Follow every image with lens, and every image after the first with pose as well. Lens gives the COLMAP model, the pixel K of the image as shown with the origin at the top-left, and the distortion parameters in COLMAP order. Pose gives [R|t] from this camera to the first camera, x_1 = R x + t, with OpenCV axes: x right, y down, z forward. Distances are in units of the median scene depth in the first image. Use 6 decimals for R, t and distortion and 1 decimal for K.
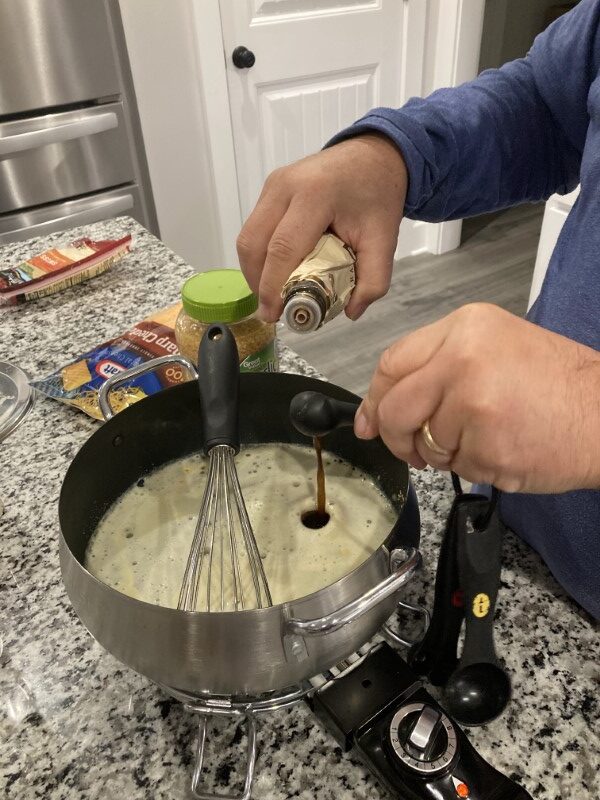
lens RADIAL K [[660.4, 0, 299.4], [0, 660.4, 394.1], [0, 0, 1]] dist [-0.002780, 0.011573]
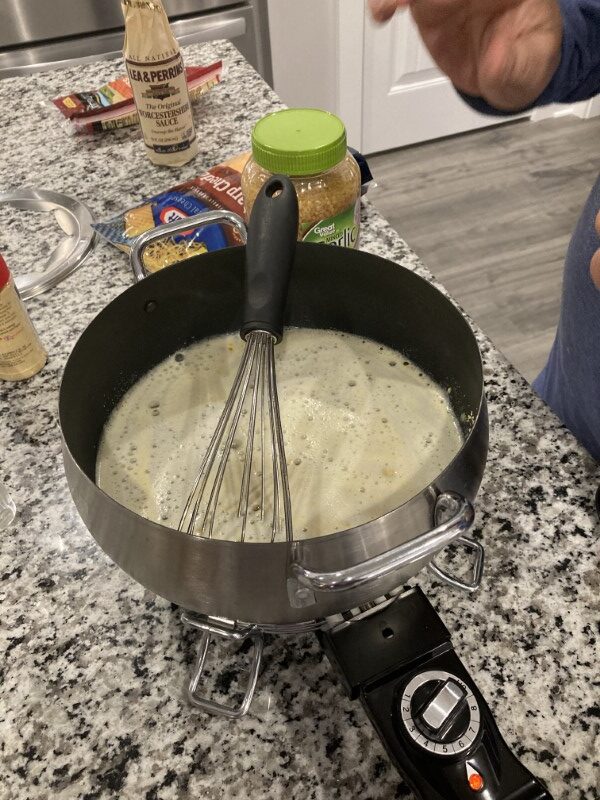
lens RADIAL K [[660.4, 0, 299.4], [0, 660.4, 394.1], [0, 0, 1]] dist [-0.002780, 0.011573]
pose [[0.981075, 0.142246, -0.131370, 0.043701], [-0.112048, 0.970396, 0.213957, -0.023318], [0.157916, -0.195188, 0.967969, 0.160644]]
